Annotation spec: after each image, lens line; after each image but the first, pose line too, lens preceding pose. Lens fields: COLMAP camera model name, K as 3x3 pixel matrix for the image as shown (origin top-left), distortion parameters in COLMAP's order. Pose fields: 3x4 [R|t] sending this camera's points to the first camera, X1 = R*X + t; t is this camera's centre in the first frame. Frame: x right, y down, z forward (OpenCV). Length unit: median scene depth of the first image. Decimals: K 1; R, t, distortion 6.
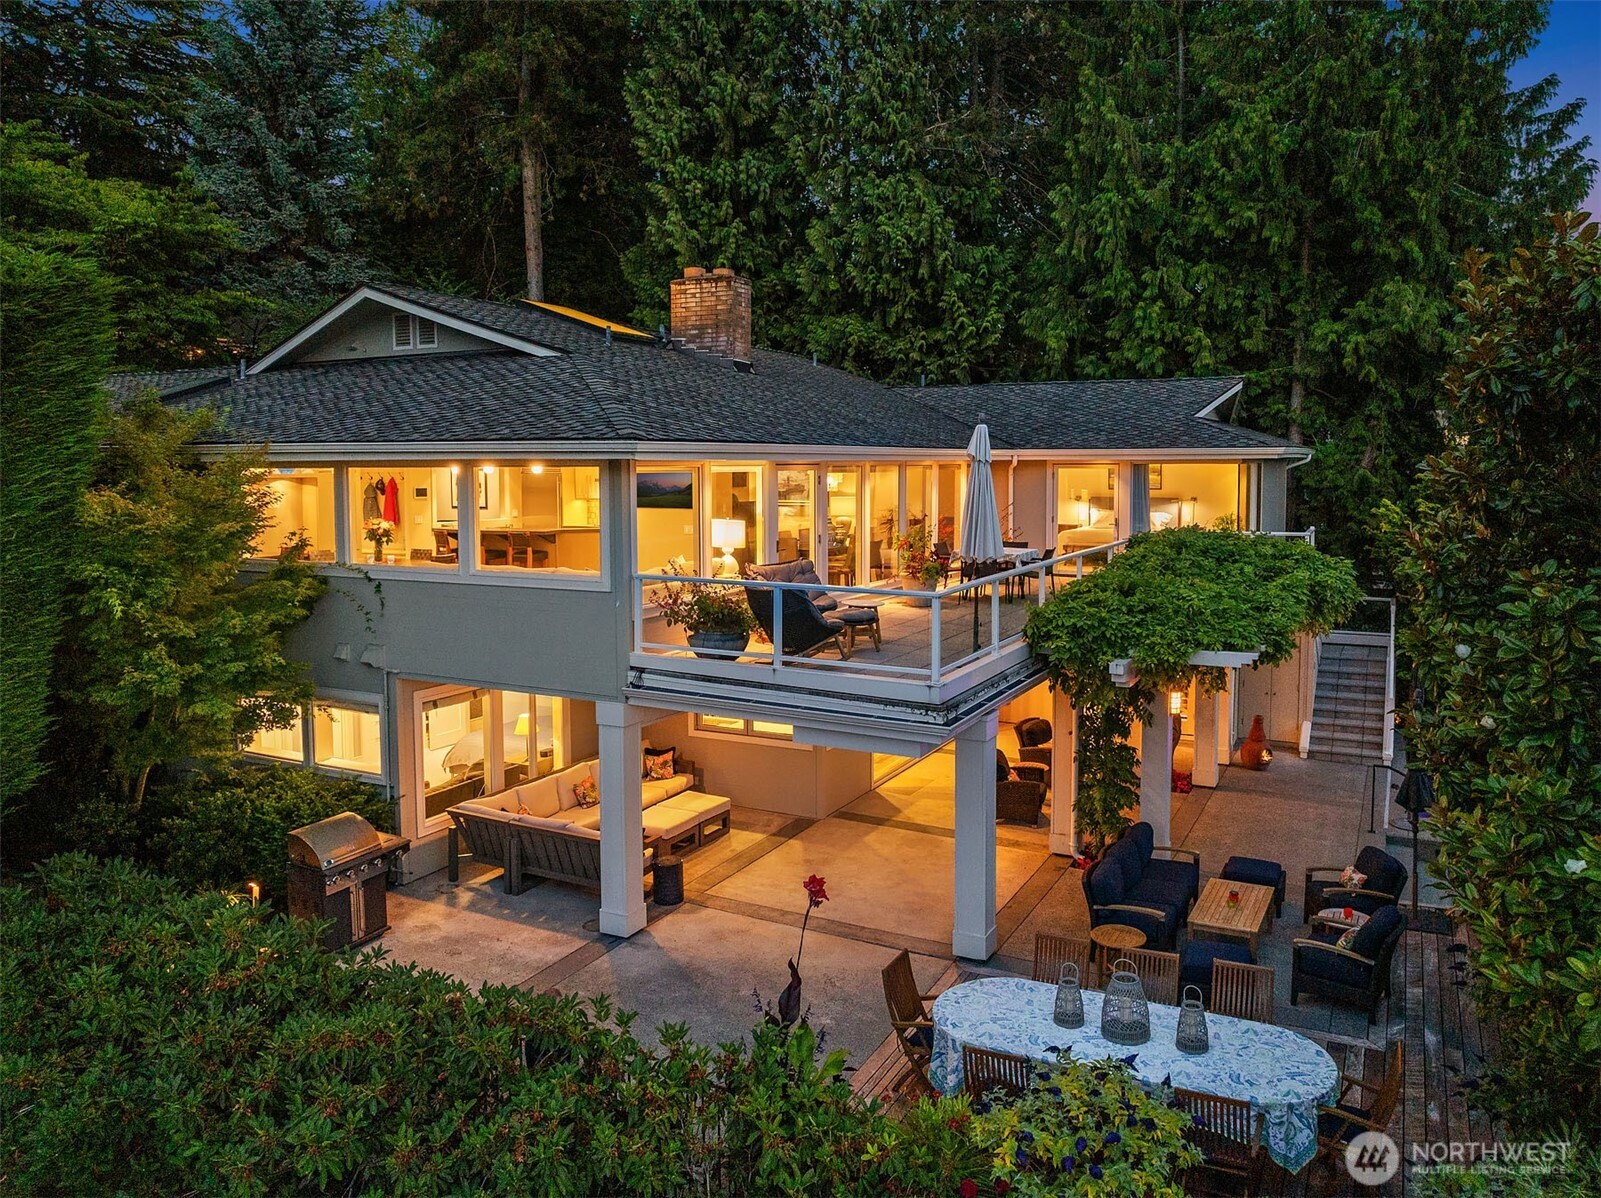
lens RADIAL K [[1129.2, 0, 865.5], [0, 1129.2, 594.7], [0, 0, 1]] dist [-0.033674, -0.001176]
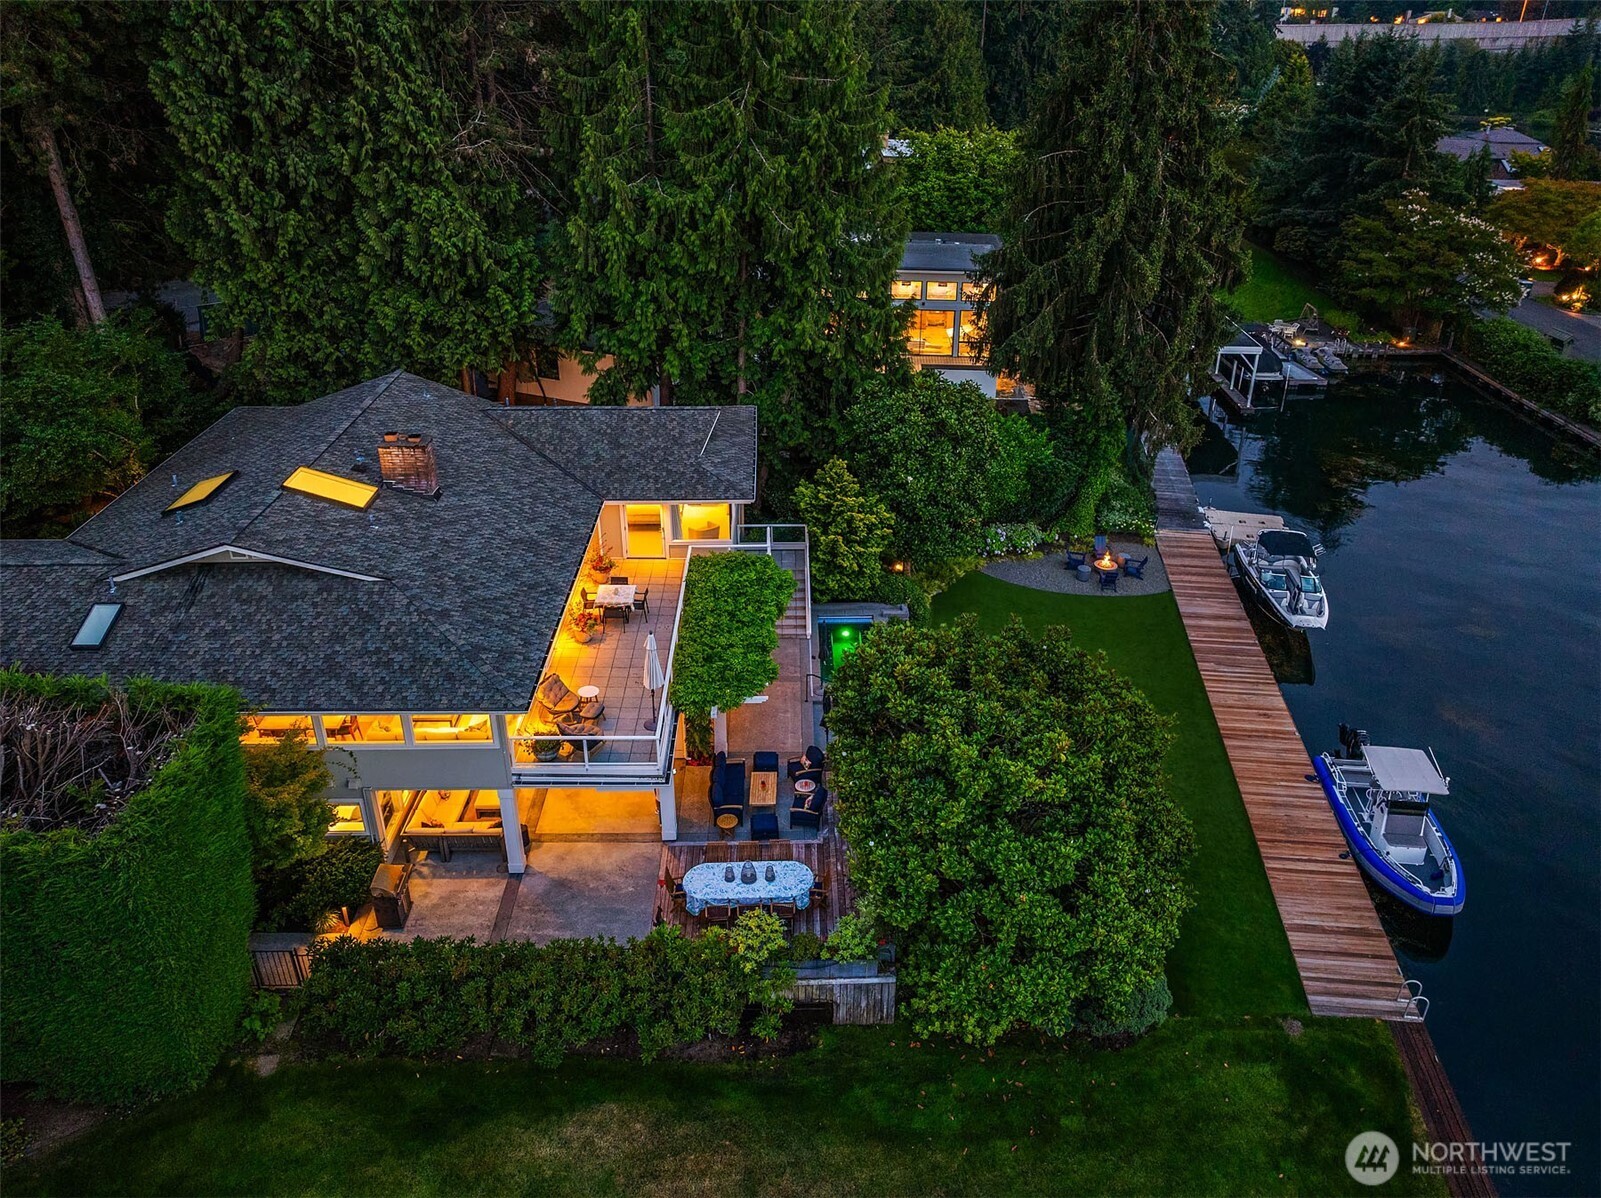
lens RADIAL K [[1129.2, 0, 865.5], [0, 1129.2, 594.7], [0, 0, 1]] dist [-0.033674, -0.001176]
pose [[0.869736, -0.201928, 0.450315, -0.325771], [0.006257, 0.916900, 0.399068, -0.700592], [-0.493477, -0.344266, 0.798724, -0.609333]]
